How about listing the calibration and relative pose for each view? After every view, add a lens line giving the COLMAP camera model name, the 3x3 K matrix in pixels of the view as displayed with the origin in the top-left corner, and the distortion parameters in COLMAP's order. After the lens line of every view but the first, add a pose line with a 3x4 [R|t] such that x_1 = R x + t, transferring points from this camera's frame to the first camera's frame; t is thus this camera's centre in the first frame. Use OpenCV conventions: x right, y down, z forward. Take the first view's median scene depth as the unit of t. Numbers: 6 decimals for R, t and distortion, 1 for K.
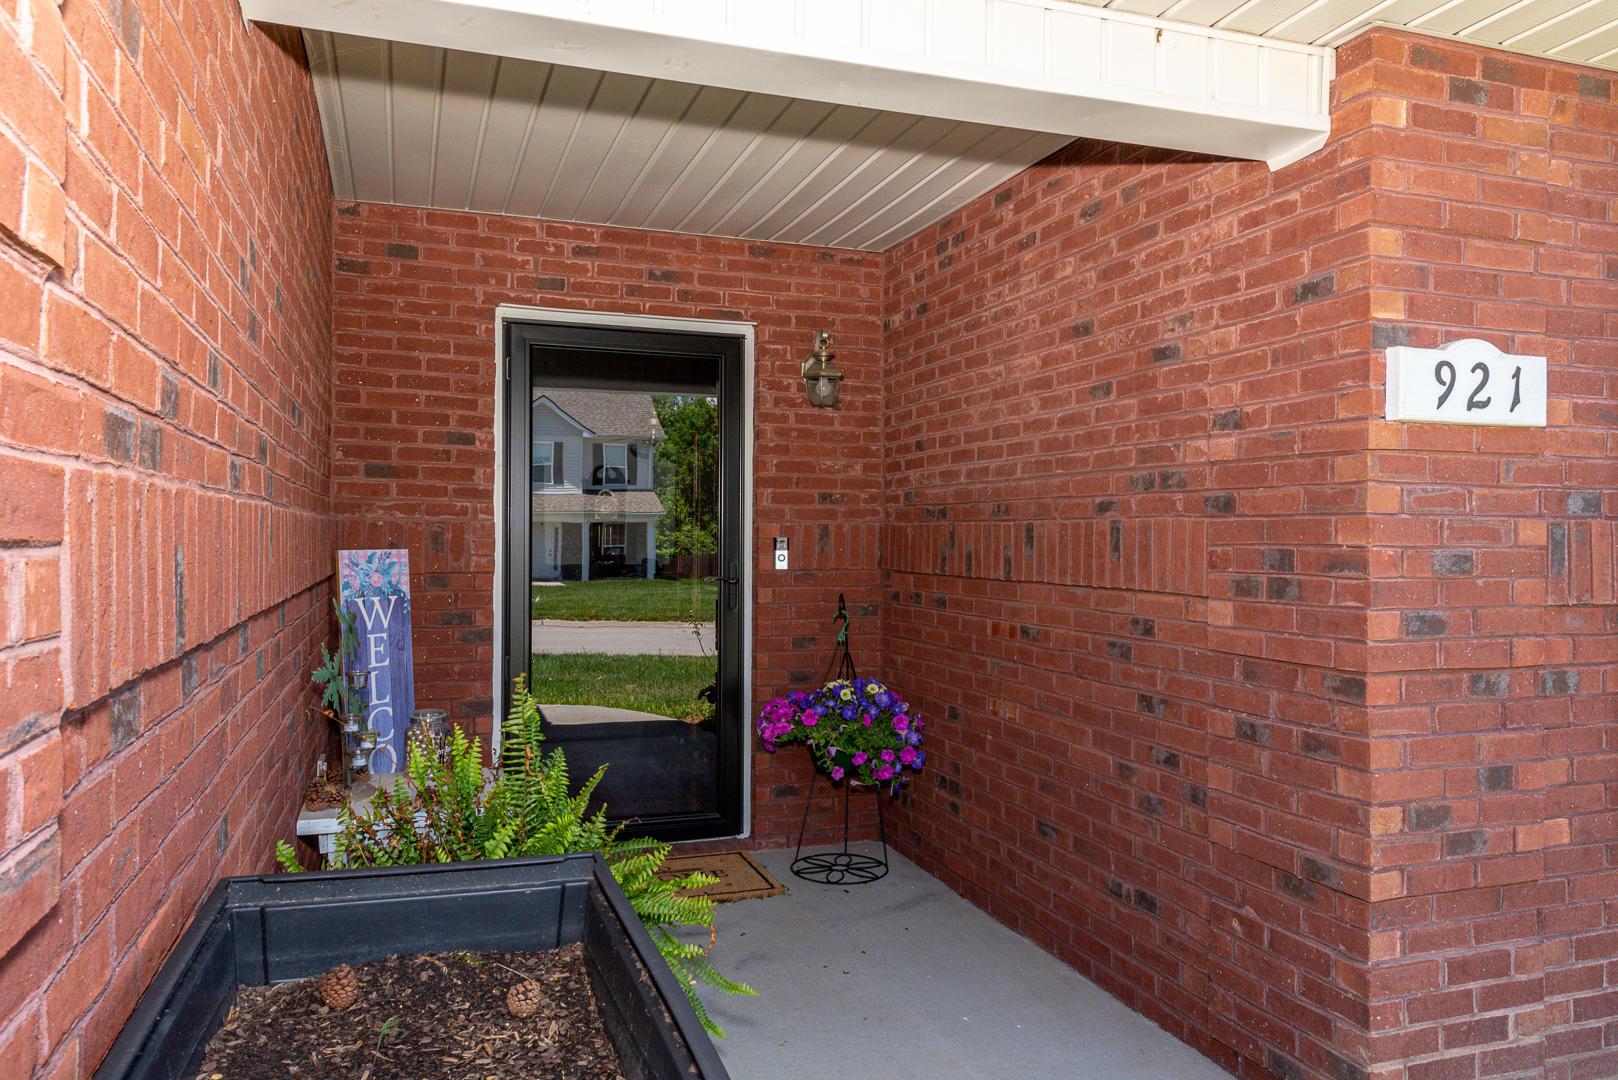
lens RADIAL K [[1059.3, 0, 808.9], [0, 1059.3, 539.5], [0, 0, 1]] dist [0.015818, -0.001463]
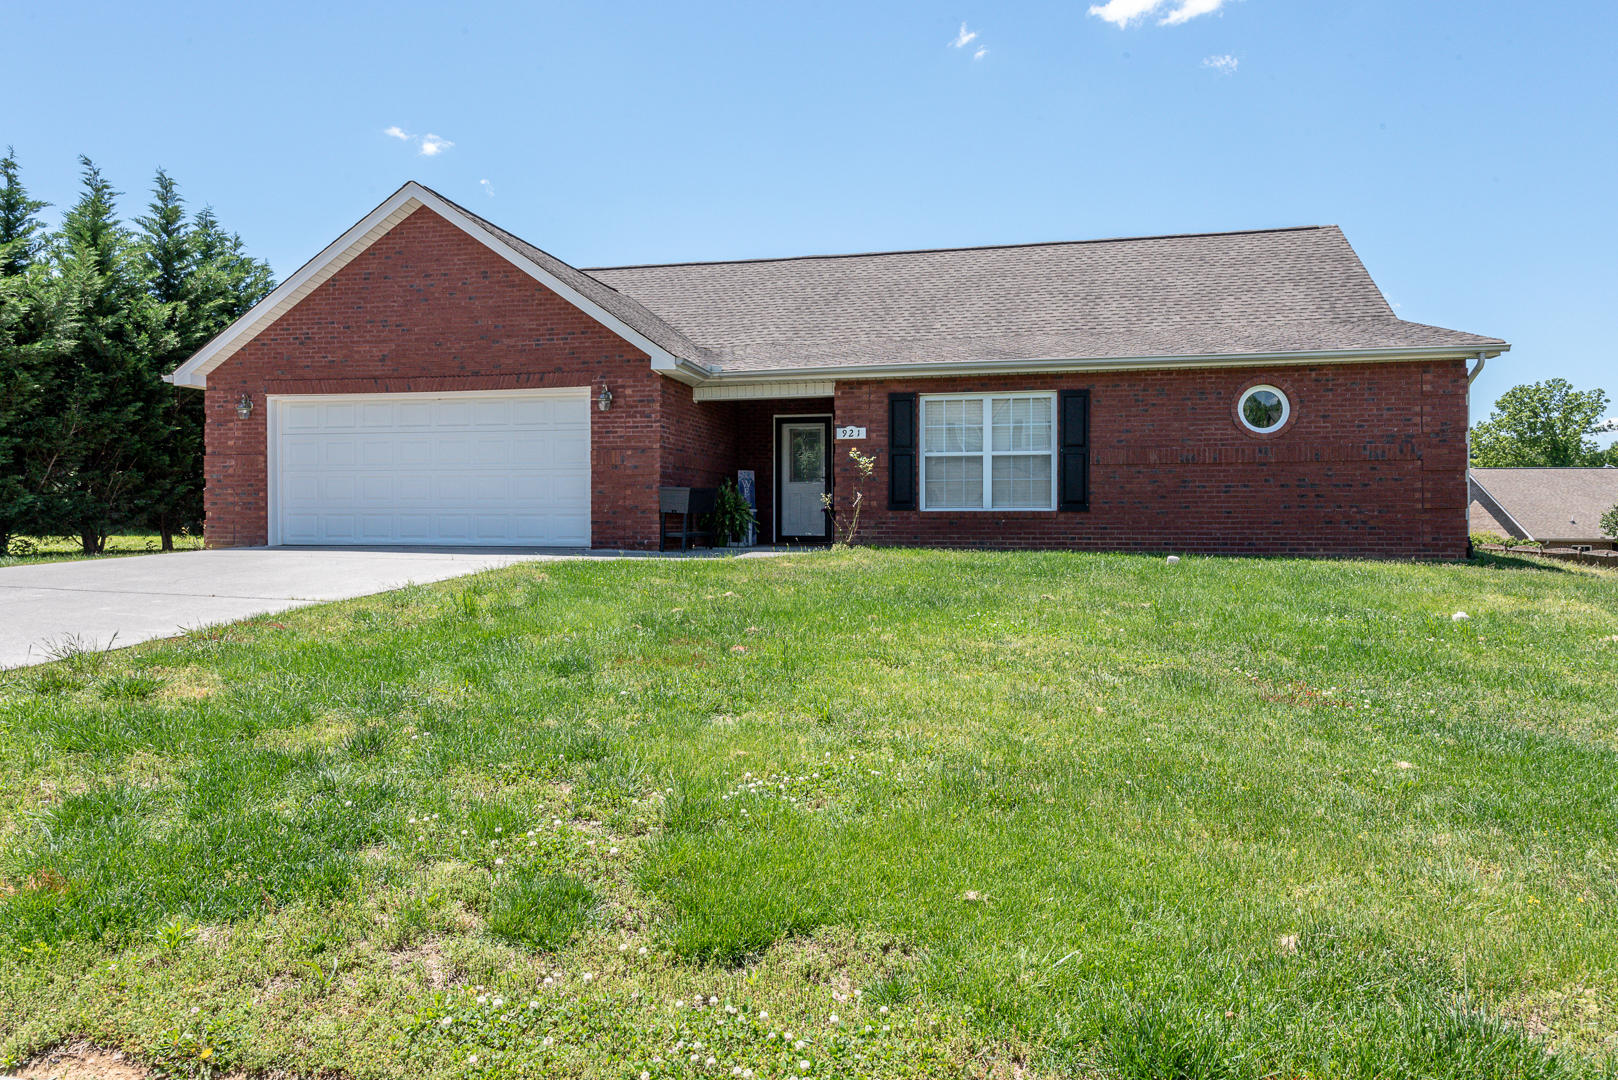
lens RADIAL K [[1059.3, 0, 808.7], [0, 1059.3, 537.0], [0, 0, 1]] dist [0.015818, -0.001463]
pose [[0.833301, 0.004670, -0.552799, 3.949772], [-0.002028, 0.999983, 0.005390, 0.454337], [0.552815, -0.003370, 0.833297, -4.518162]]
